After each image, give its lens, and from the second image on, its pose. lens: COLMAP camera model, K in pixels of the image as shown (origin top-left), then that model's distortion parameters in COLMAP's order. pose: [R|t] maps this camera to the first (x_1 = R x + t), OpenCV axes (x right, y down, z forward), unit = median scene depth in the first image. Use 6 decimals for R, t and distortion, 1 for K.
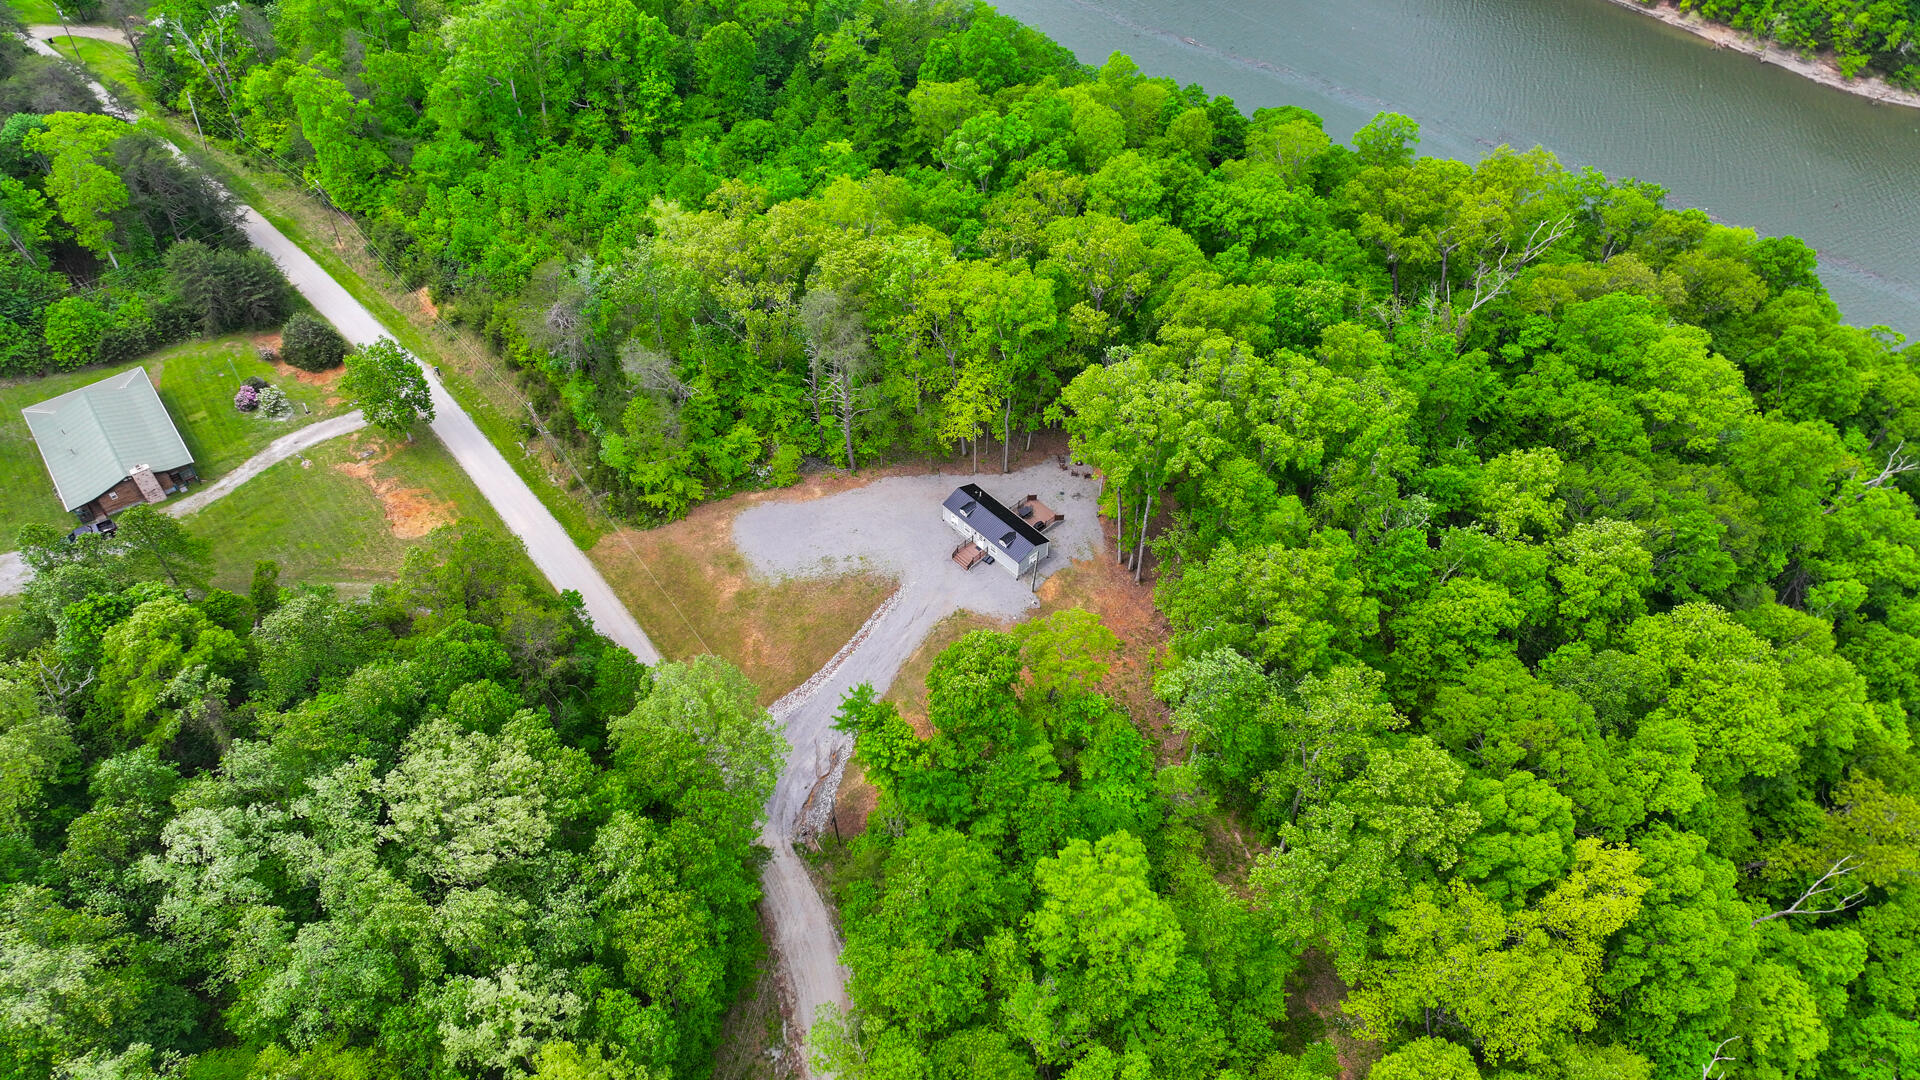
lens RADIAL K [[1348.7, 0, 963.0], [0, 1348.7, 537.3], [0, 0, 1]] dist [-0.003762, 0.020961]
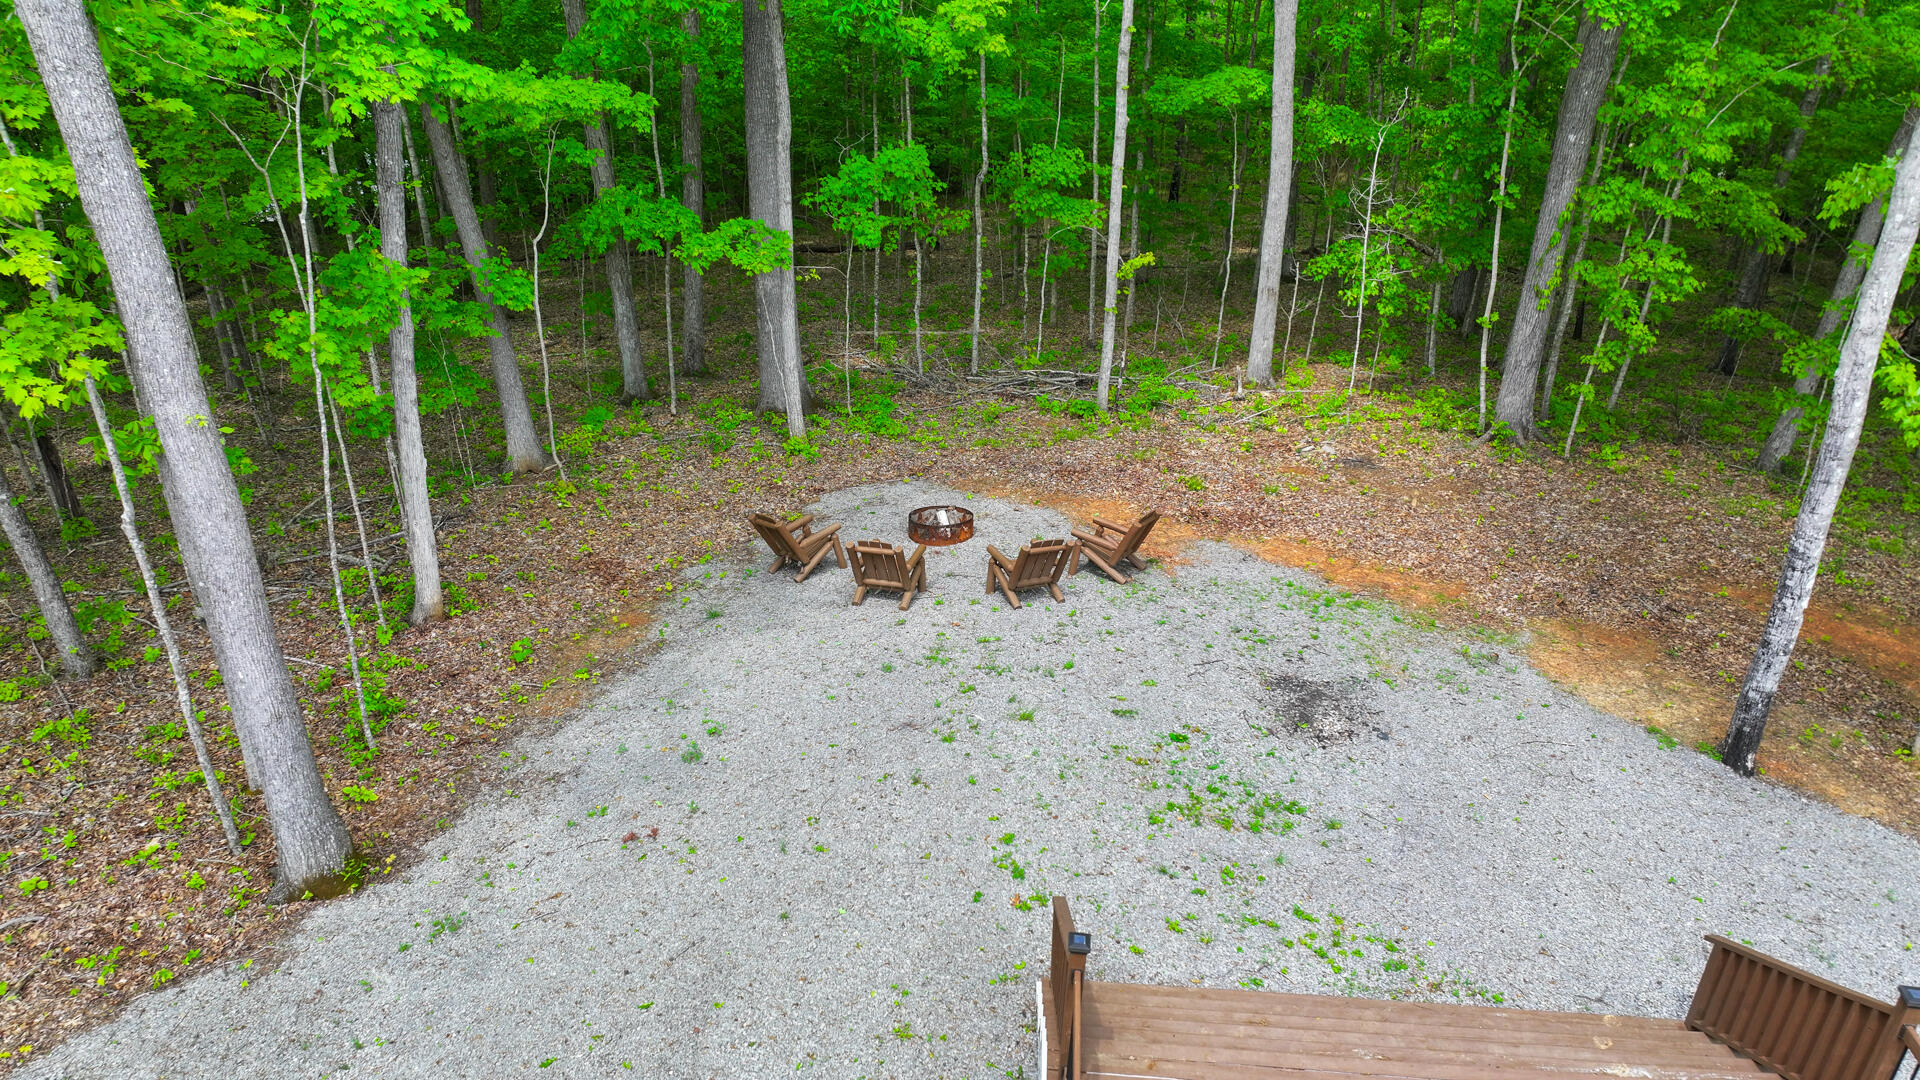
lens RADIAL K [[1348.7, 0, 956.7], [0, 1348.7, 536.7], [0, 0, 1]] dist [-0.003762, 0.020961]
pose [[0.742345, -0.326705, 0.584969, 0.022545], [0.494048, 0.856655, -0.148522, -0.038967], [-0.452594, 0.399258, 0.797341, 0.963988]]
